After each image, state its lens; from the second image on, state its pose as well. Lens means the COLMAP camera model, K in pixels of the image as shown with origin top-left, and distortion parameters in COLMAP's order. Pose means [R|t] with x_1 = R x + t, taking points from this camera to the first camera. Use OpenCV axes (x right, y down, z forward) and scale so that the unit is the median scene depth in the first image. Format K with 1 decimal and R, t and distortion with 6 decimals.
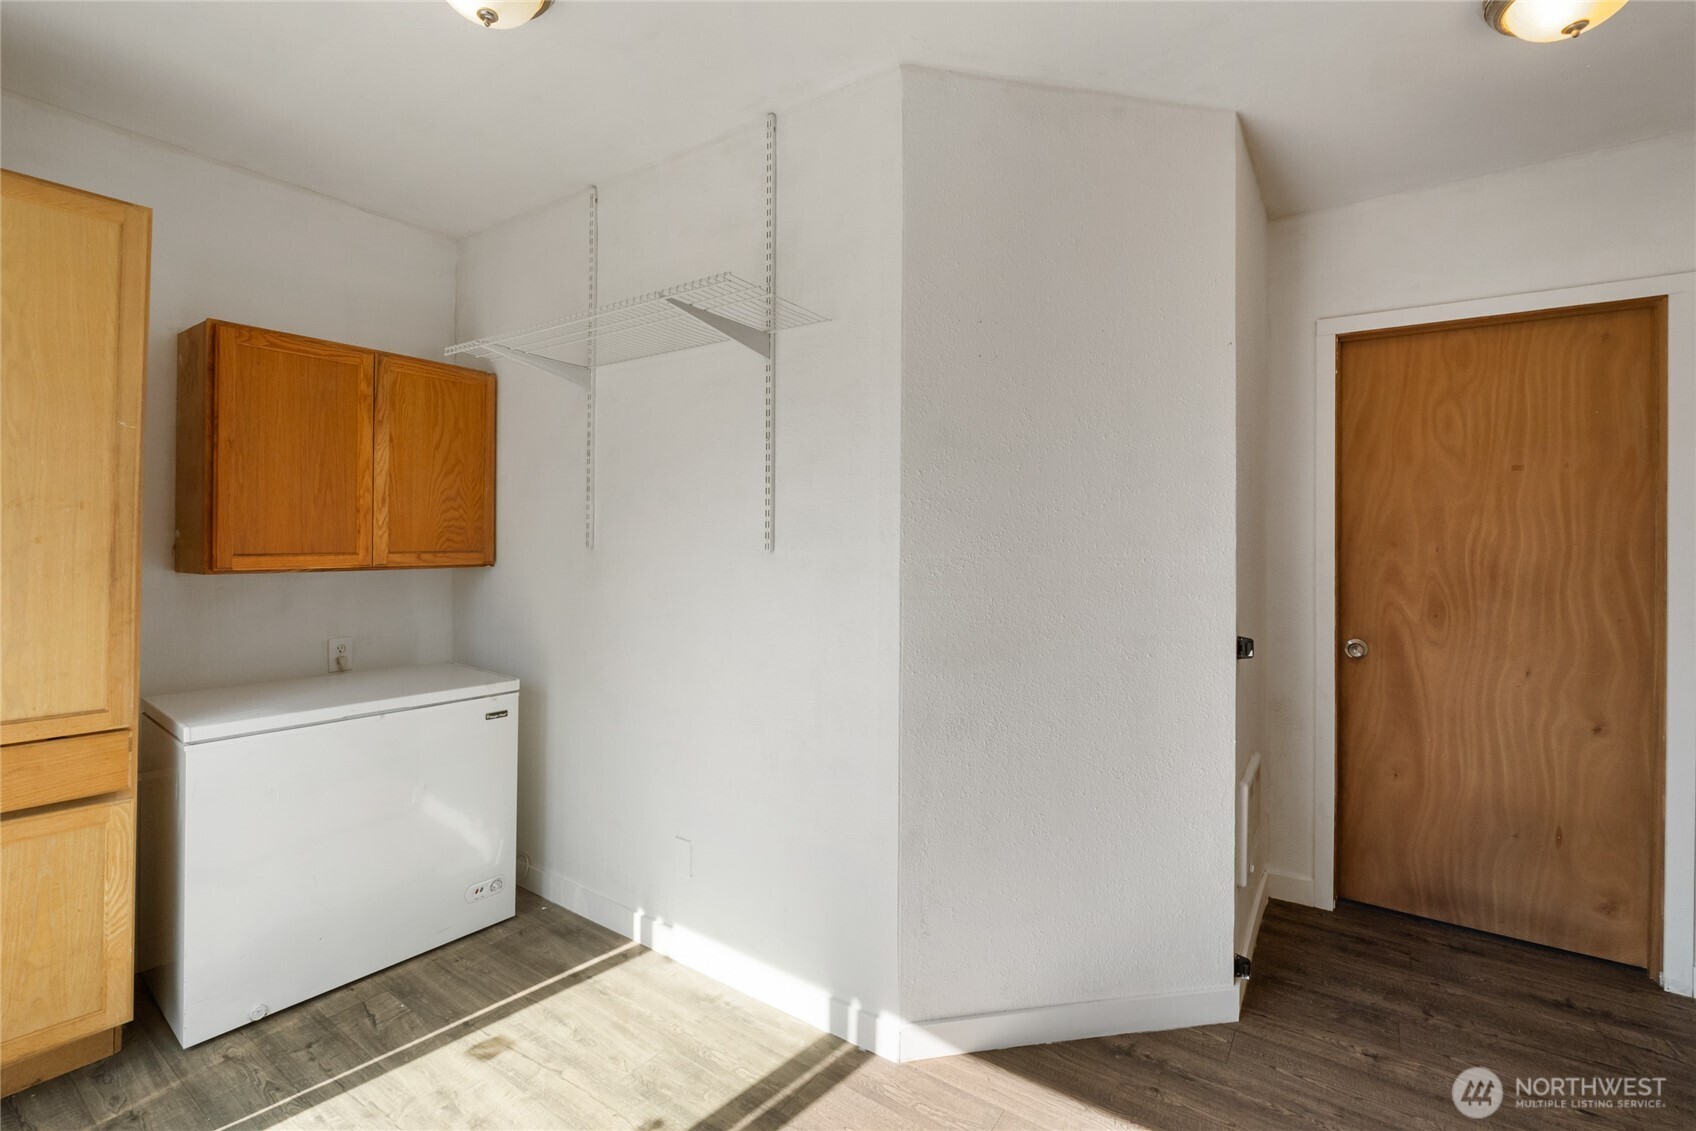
lens RADIAL K [[745.0, 0, 834.7], [0, 745.0, 528.1], [0, 0, 1]] dist [-0.006782, 0.000074]
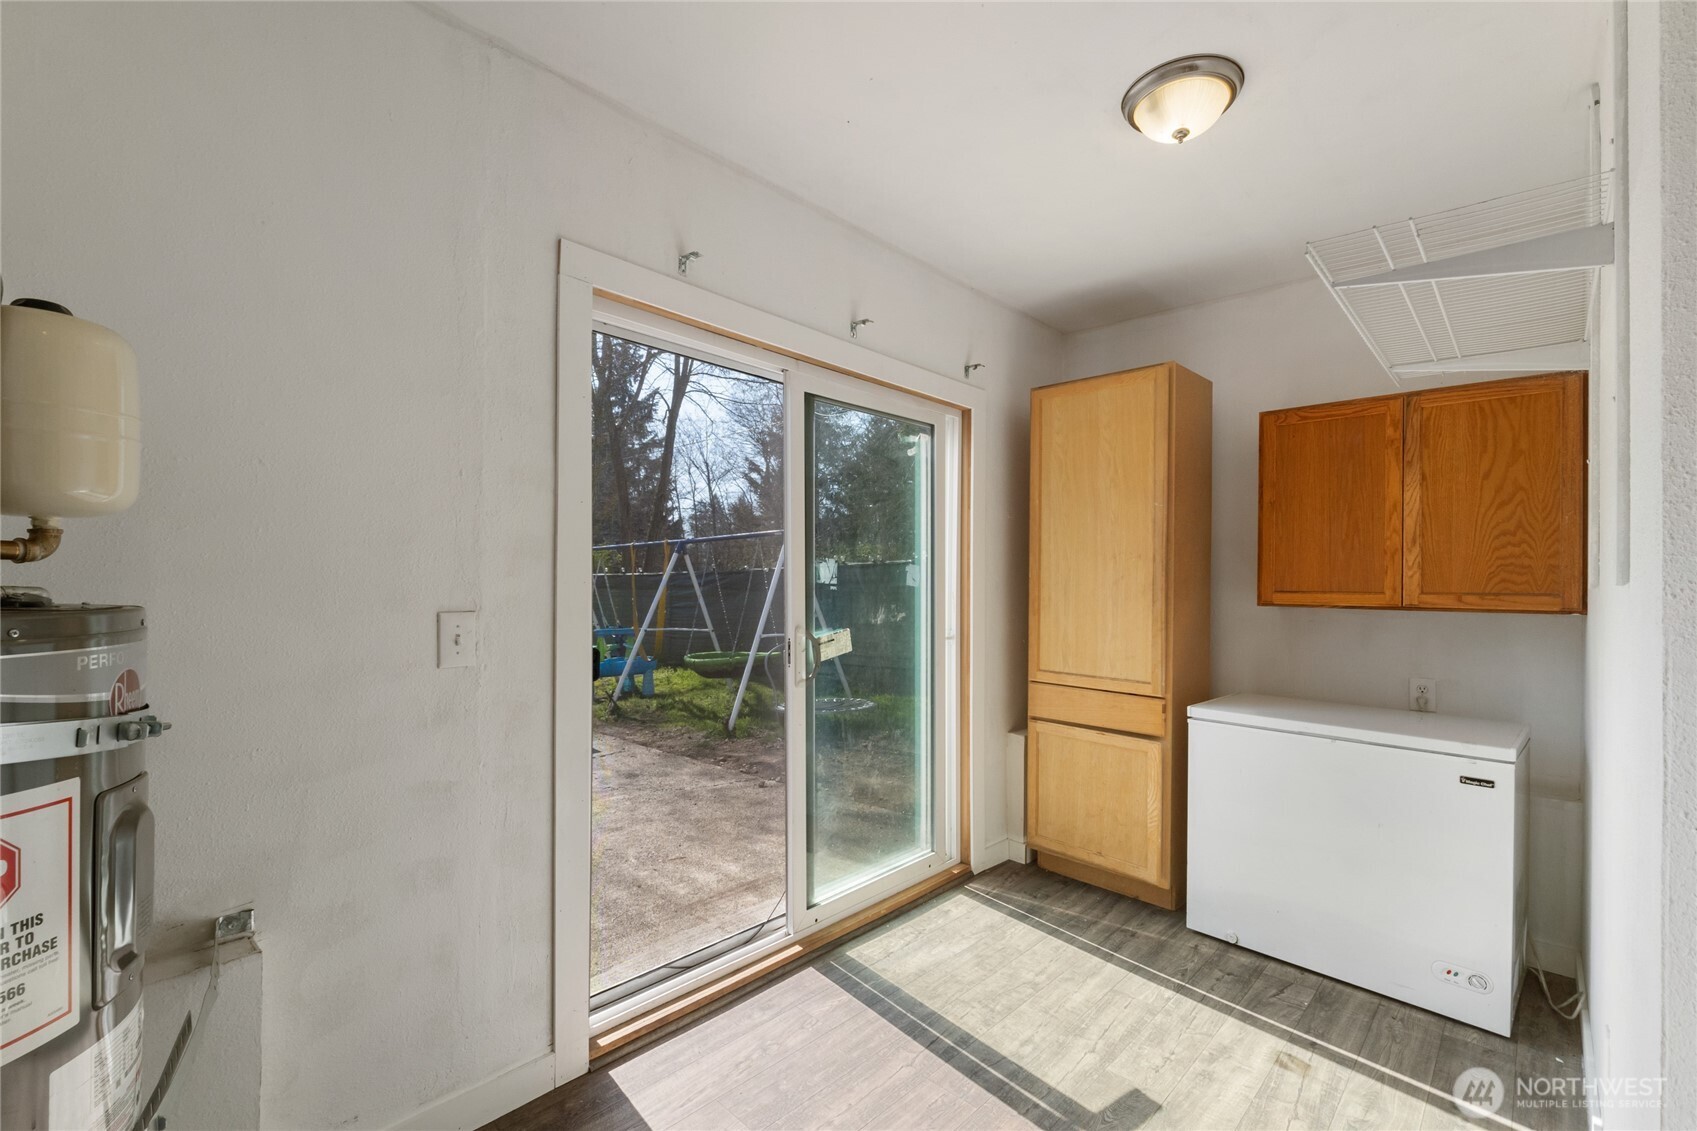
lens RADIAL K [[747.7, 0, 847.2], [0, 747.7, 576.3], [0, 0, 1]] dist [0.000853, 0.000121]
pose [[-0.134747, -0.017591, -0.990724, 0.512130], [-0.000986, 0.999844, -0.017619, 0.030572], [0.990880, -0.001397, -0.134743, 0.404556]]
